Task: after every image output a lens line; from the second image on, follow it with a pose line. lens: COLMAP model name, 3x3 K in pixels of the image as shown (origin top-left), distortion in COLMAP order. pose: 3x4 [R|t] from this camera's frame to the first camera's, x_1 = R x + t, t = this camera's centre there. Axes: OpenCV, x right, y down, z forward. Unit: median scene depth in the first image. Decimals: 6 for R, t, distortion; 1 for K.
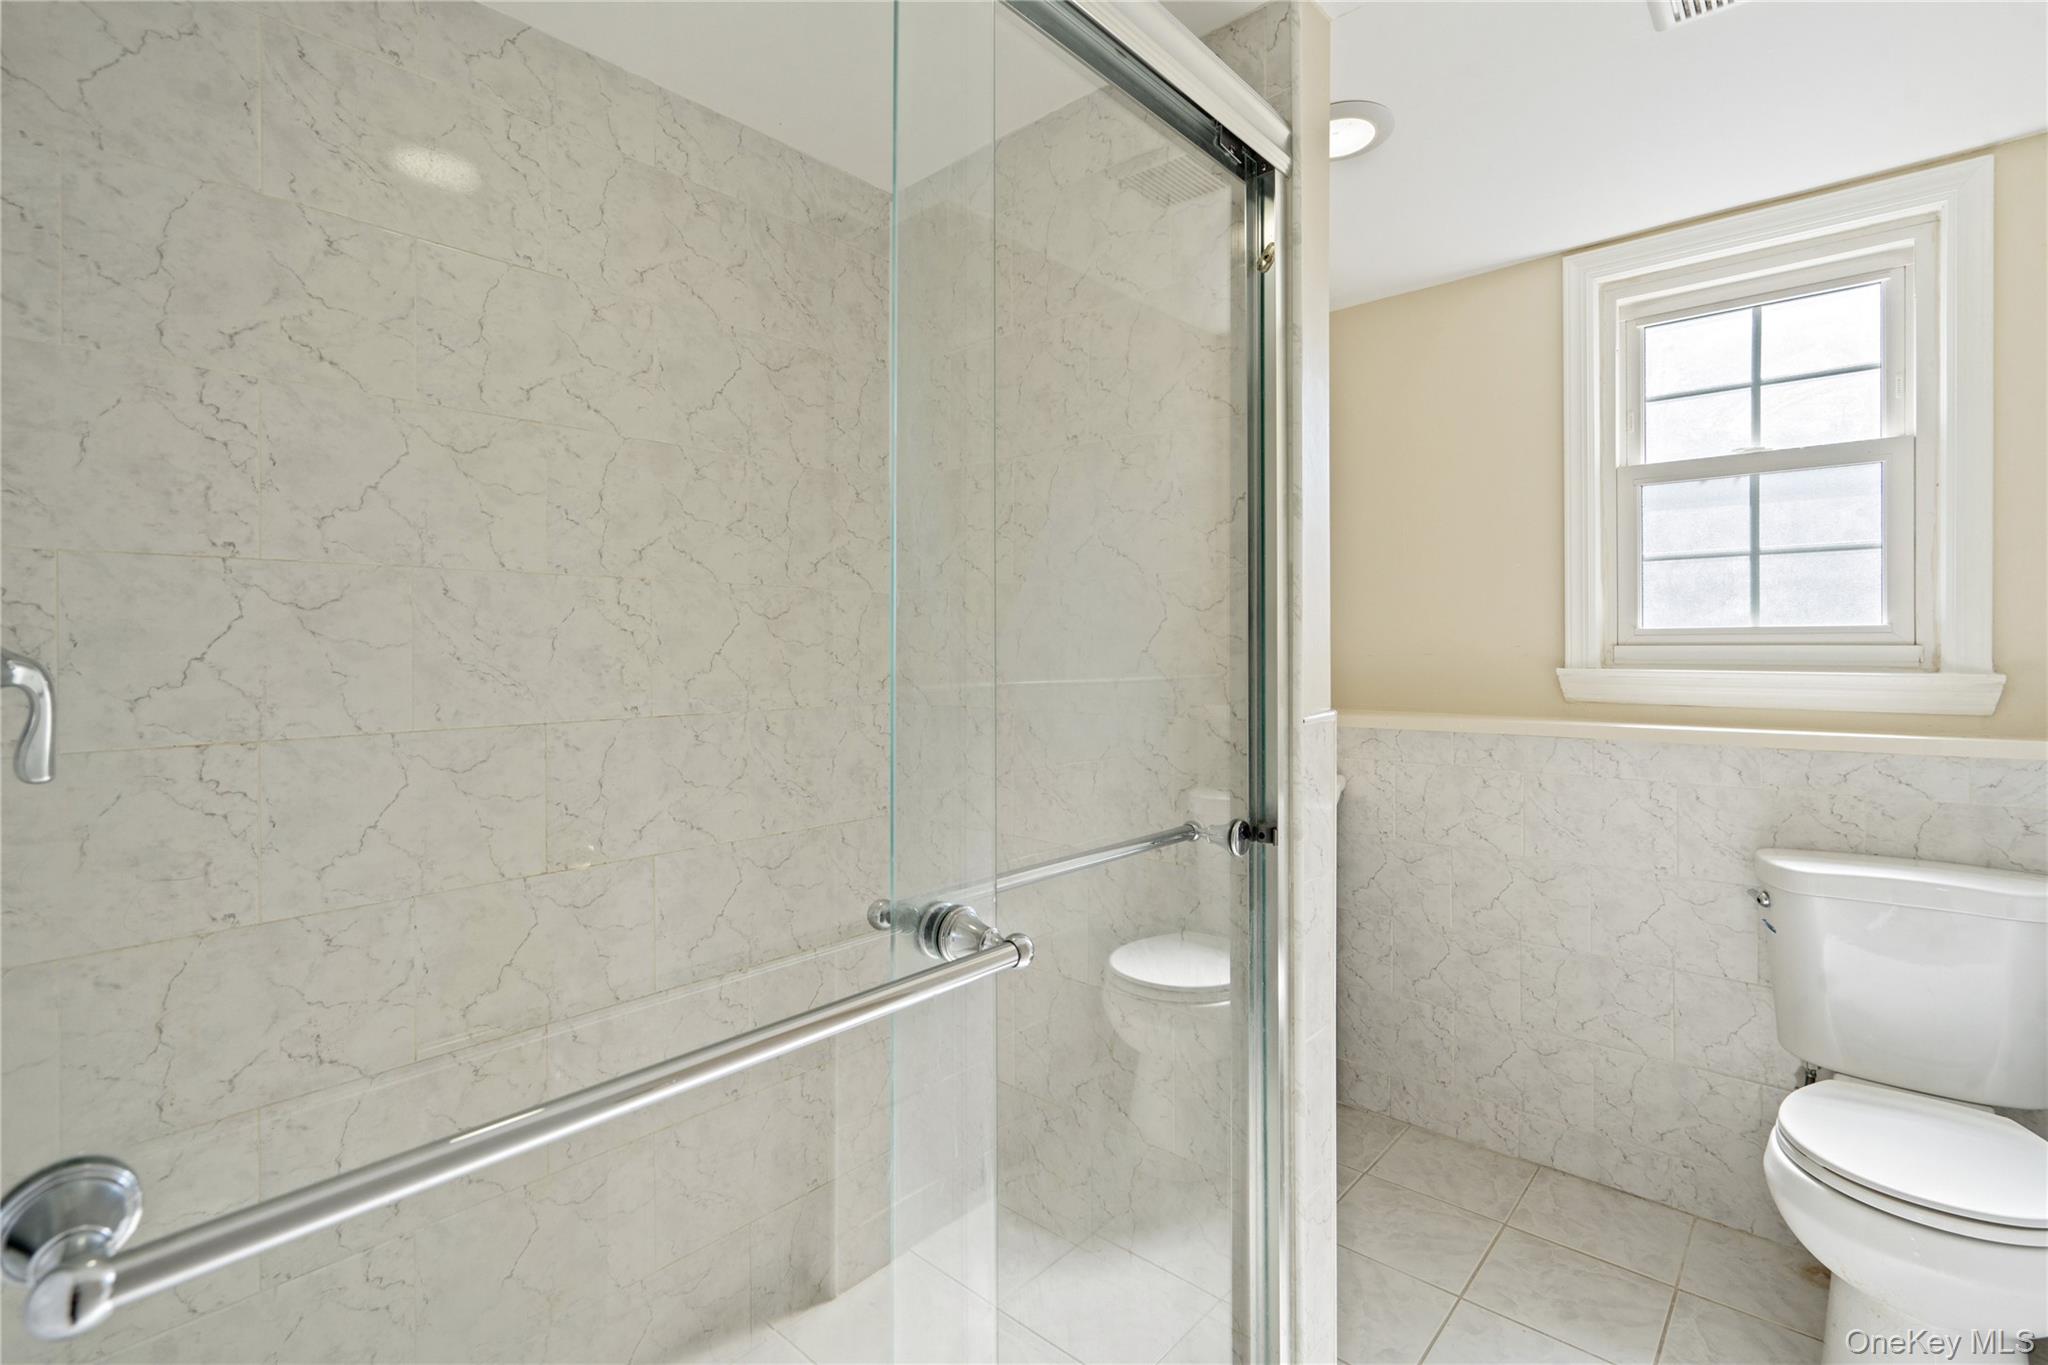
lens RADIAL K [[947.1, 0, 1024.8], [0, 947.1, 663.9], [0, 0, 1]] dist [0.006632, -0.000731]
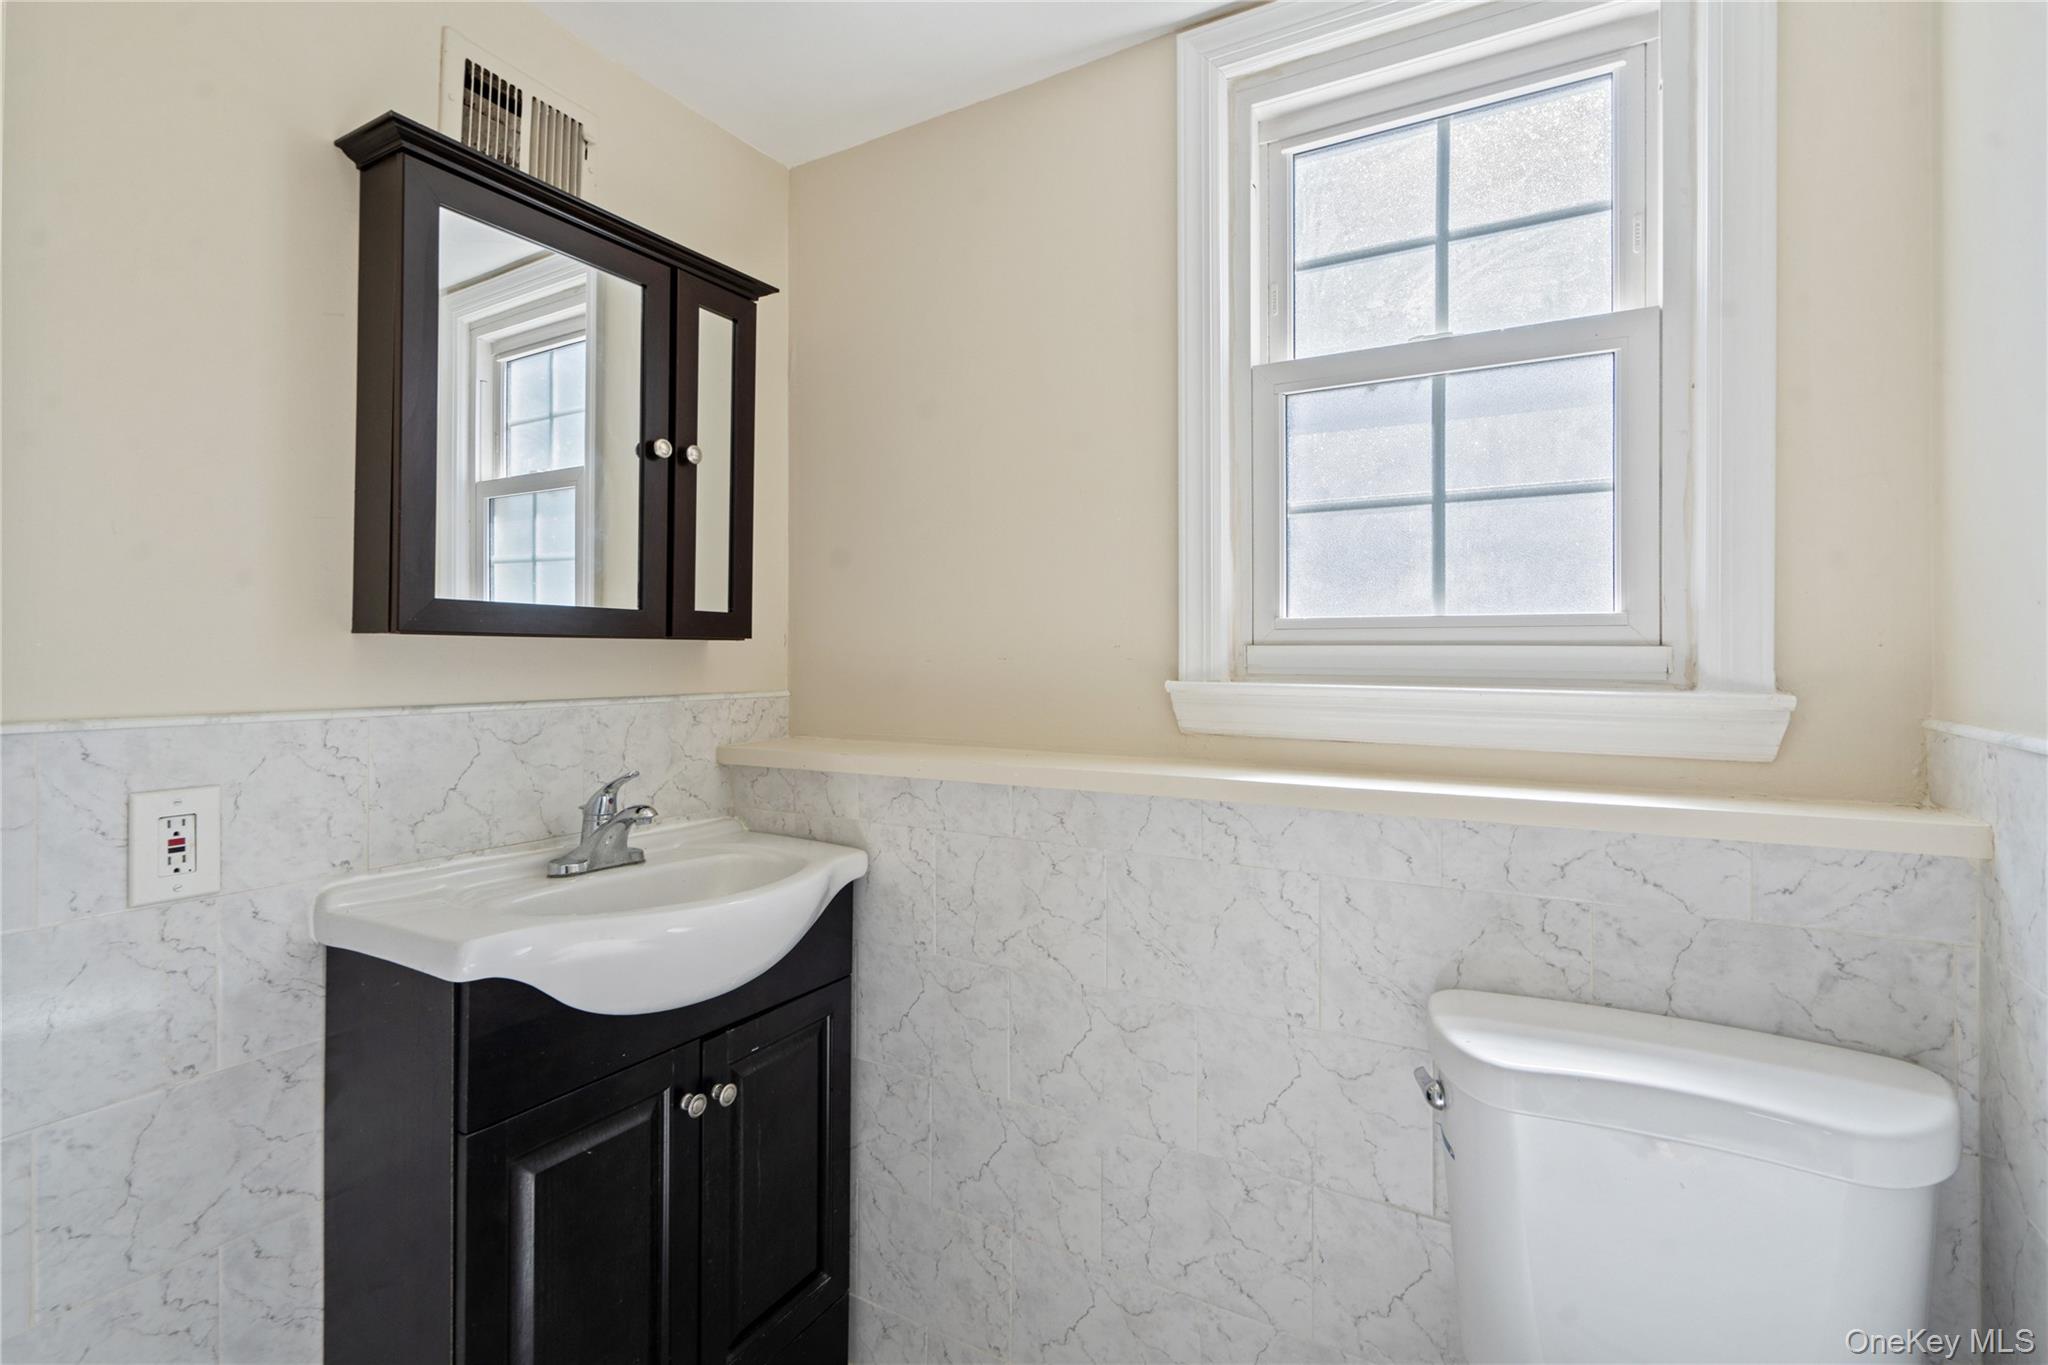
lens RADIAL K [[921.1, 0, 1028.7], [0, 921.1, 669.0], [0, 0, 1]] dist [-0.000269, 0.000740]
pose [[0.982276, 0.001736, 0.187432, 0.381869], [-0.001841, 0.999998, 0.000390, -0.003673], [-0.187431, -0.000729, 0.982277, 0.445269]]
